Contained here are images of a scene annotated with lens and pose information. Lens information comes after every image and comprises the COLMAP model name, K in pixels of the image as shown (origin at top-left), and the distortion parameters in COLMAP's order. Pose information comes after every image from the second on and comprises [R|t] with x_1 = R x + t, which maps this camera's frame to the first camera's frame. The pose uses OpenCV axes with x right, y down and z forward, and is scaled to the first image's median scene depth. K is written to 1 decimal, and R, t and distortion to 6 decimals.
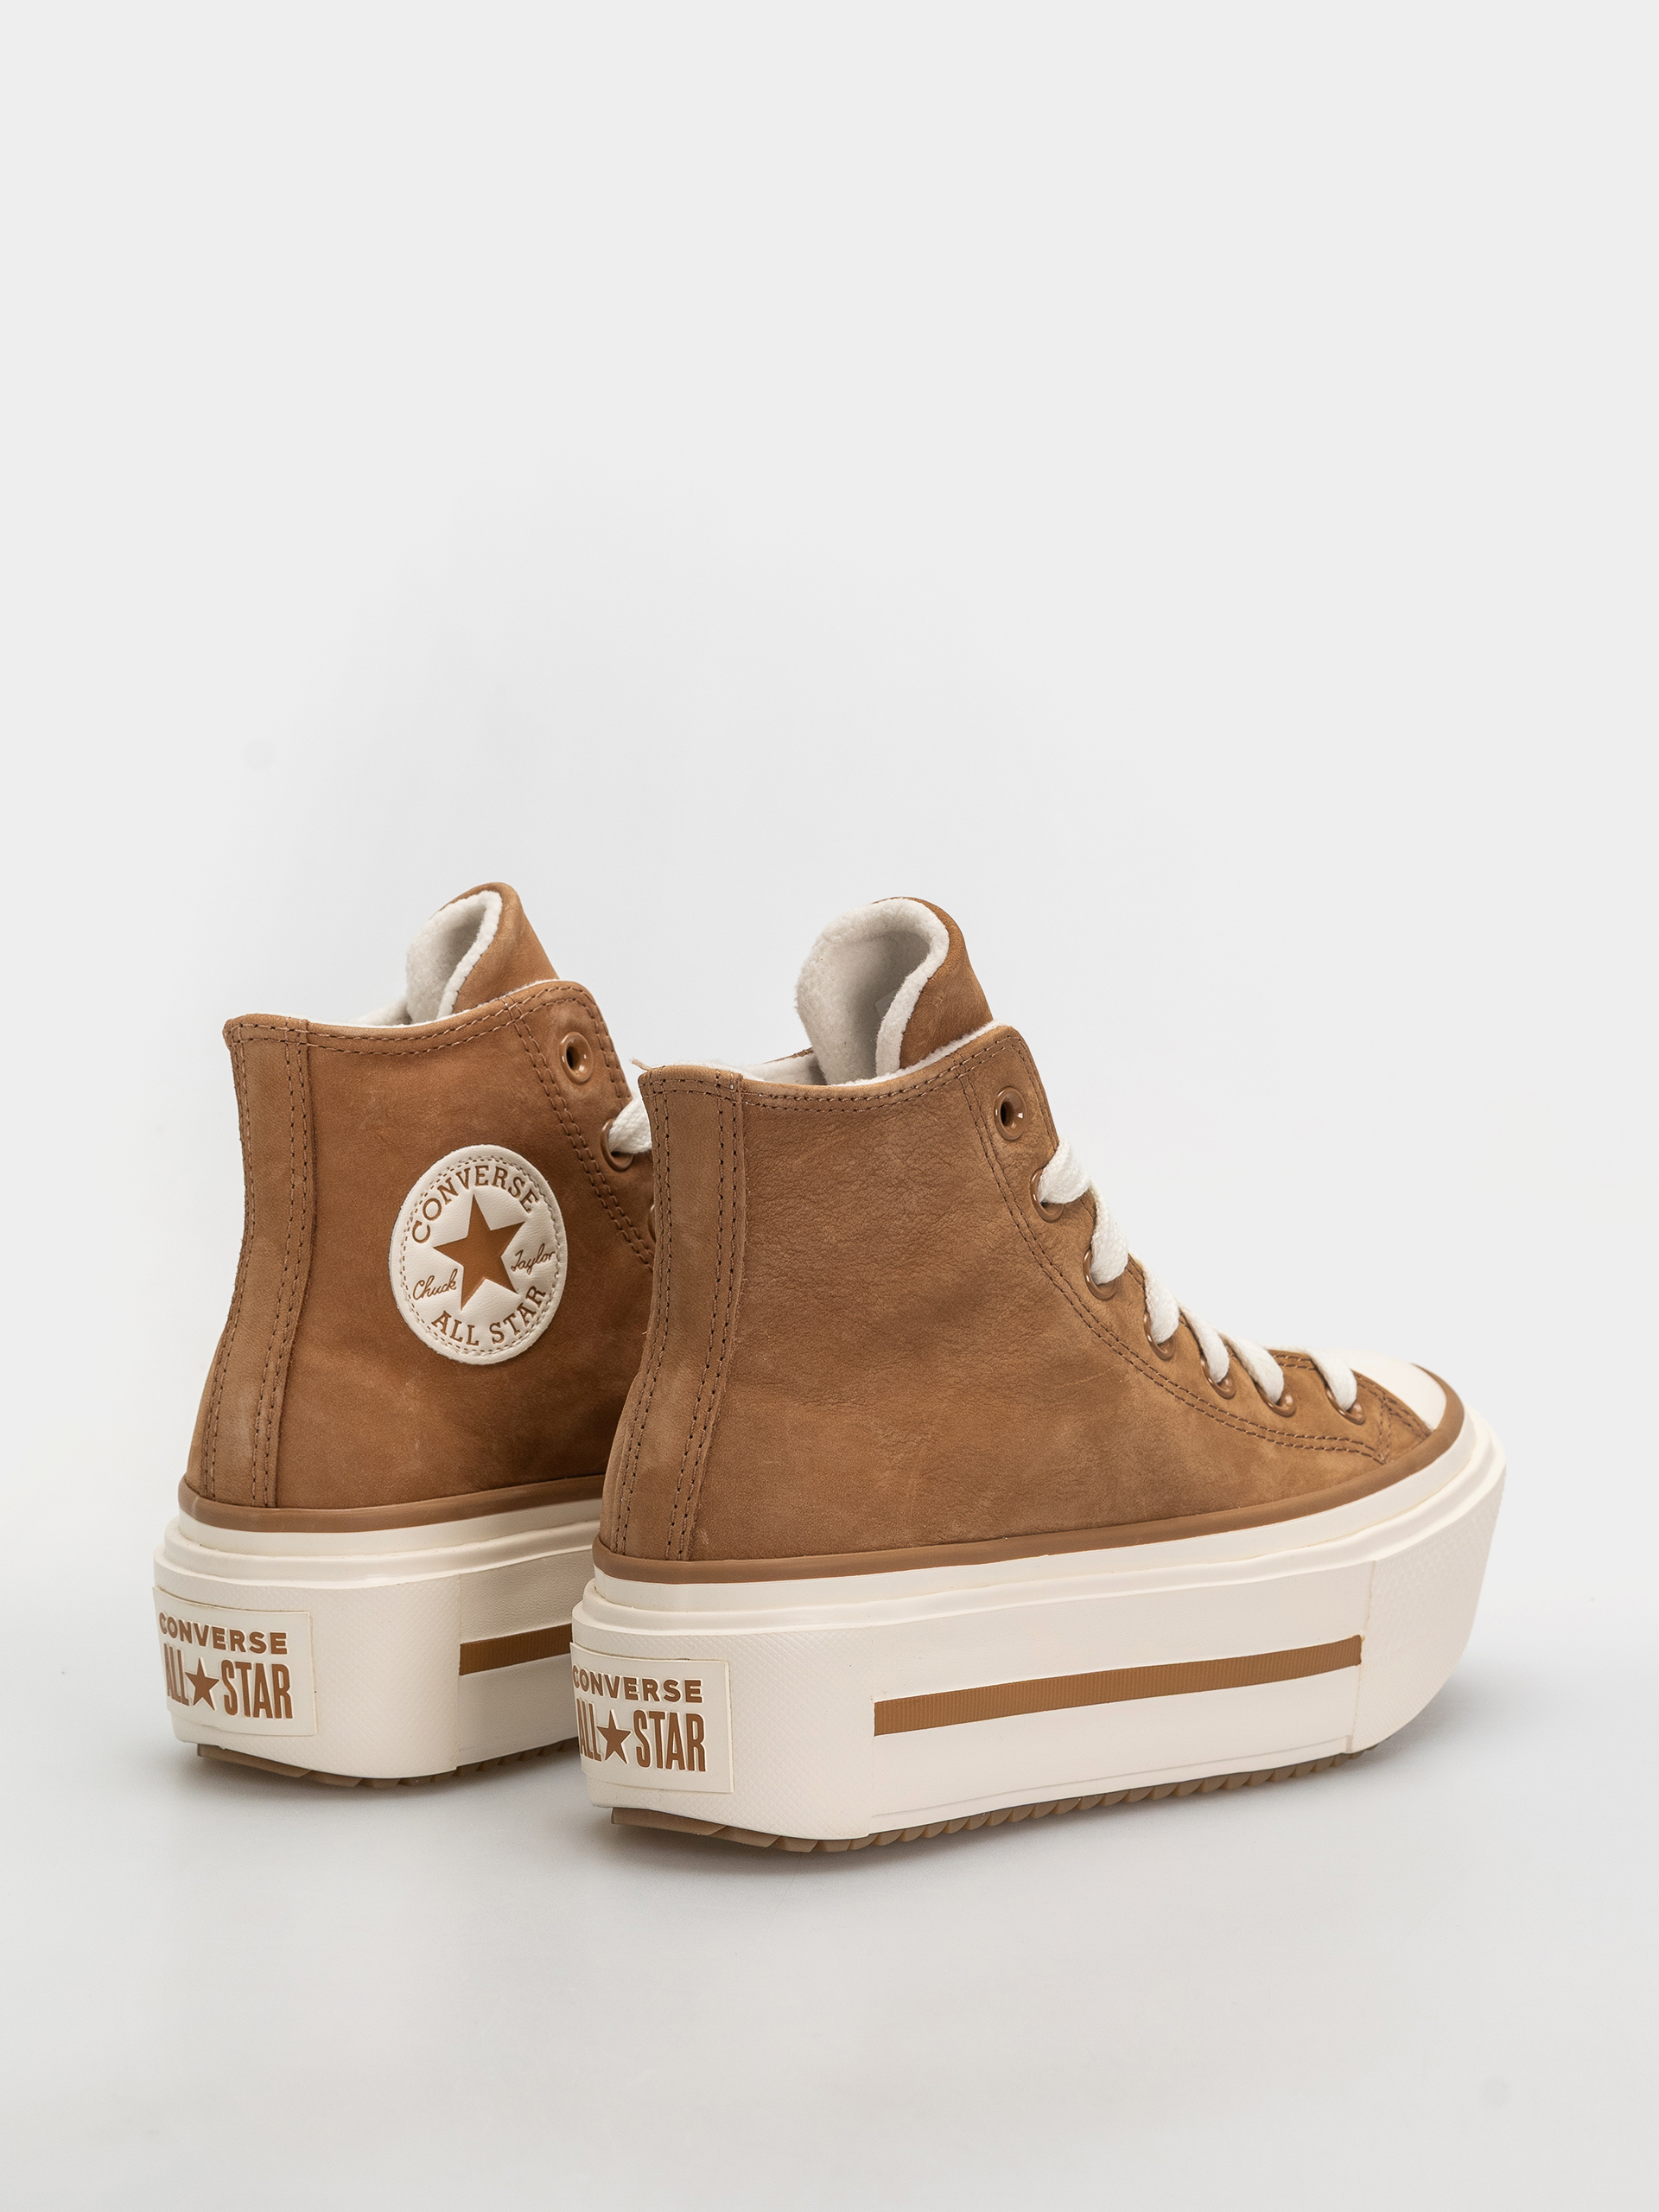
lens RADIAL K [[7585.9, 0, 821.5], [0, 7585.9, 1105.4], [0, 0, 1]] dist [0.146660, 0.000000]
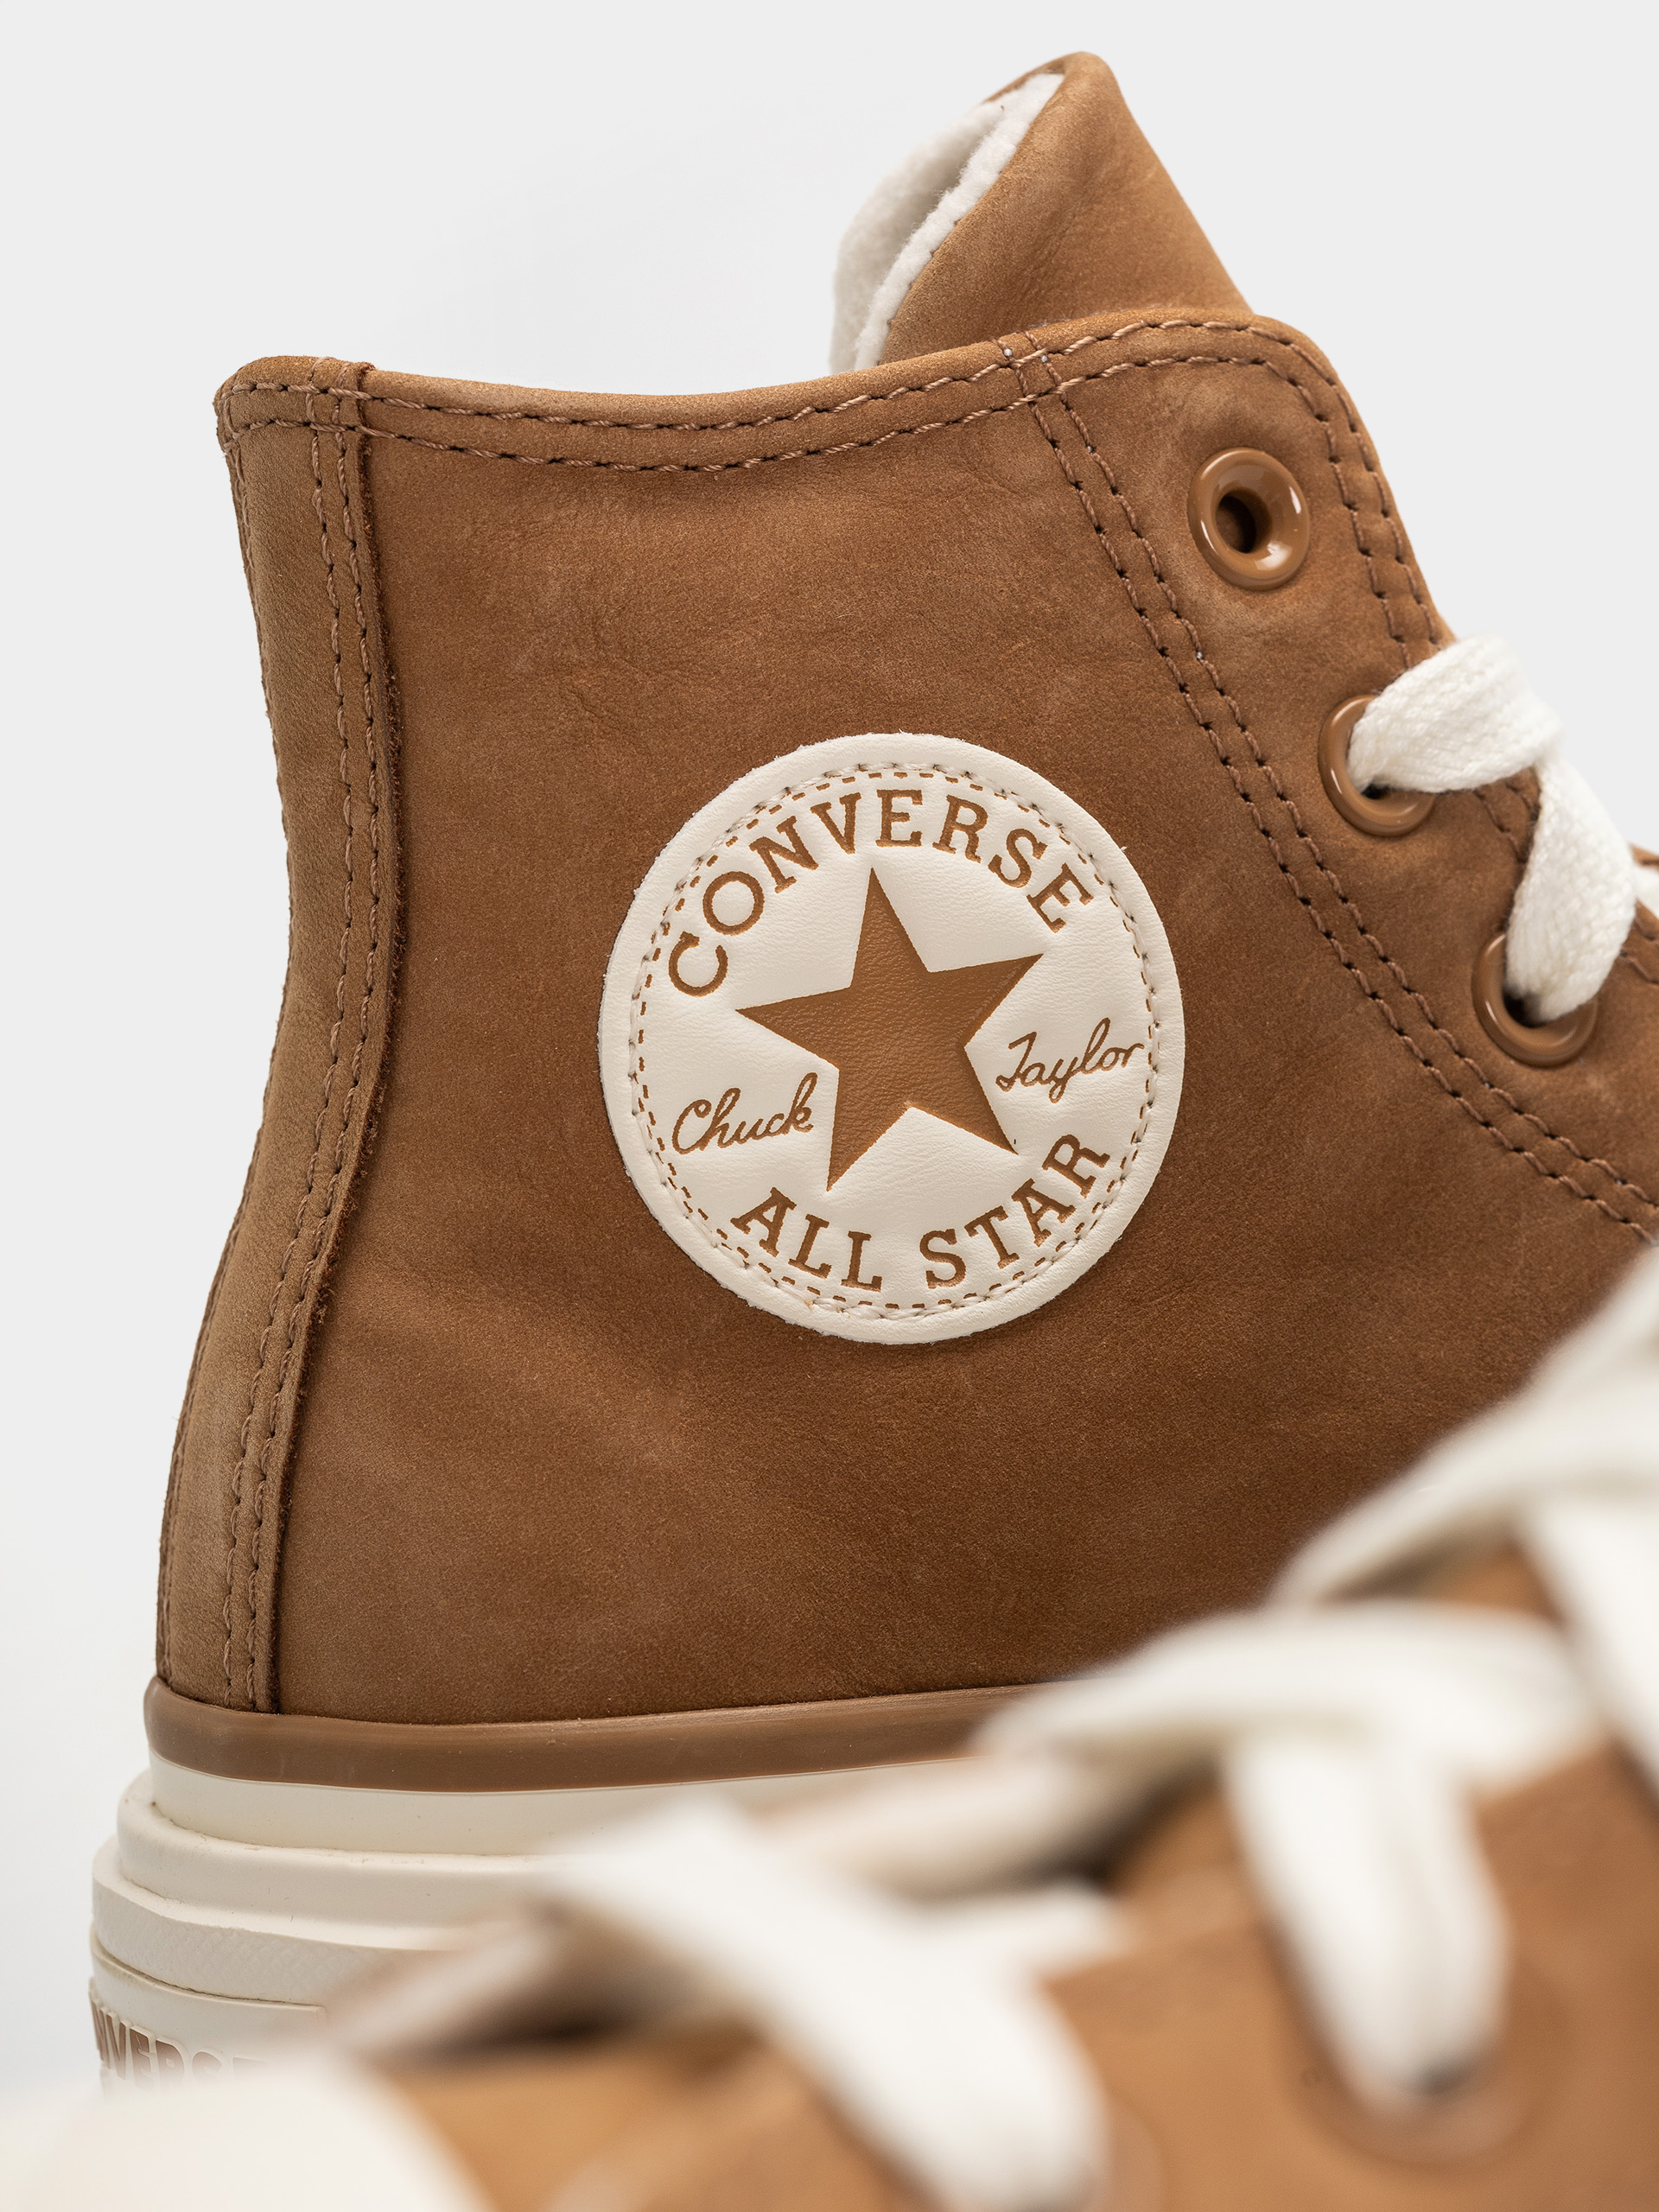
lens RADIAL K [[7585.9, 0, 836.1], [0, 7585.9, 1120.4], [0, 0, 1]] dist [0.146660, 0.000000]
pose [[0.915929, 0.013477, -0.401114, 0.097131], [-0.029826, 0.998958, -0.034543, 0.036134], [0.400230, 0.043603, 0.915377, 0.671833]]
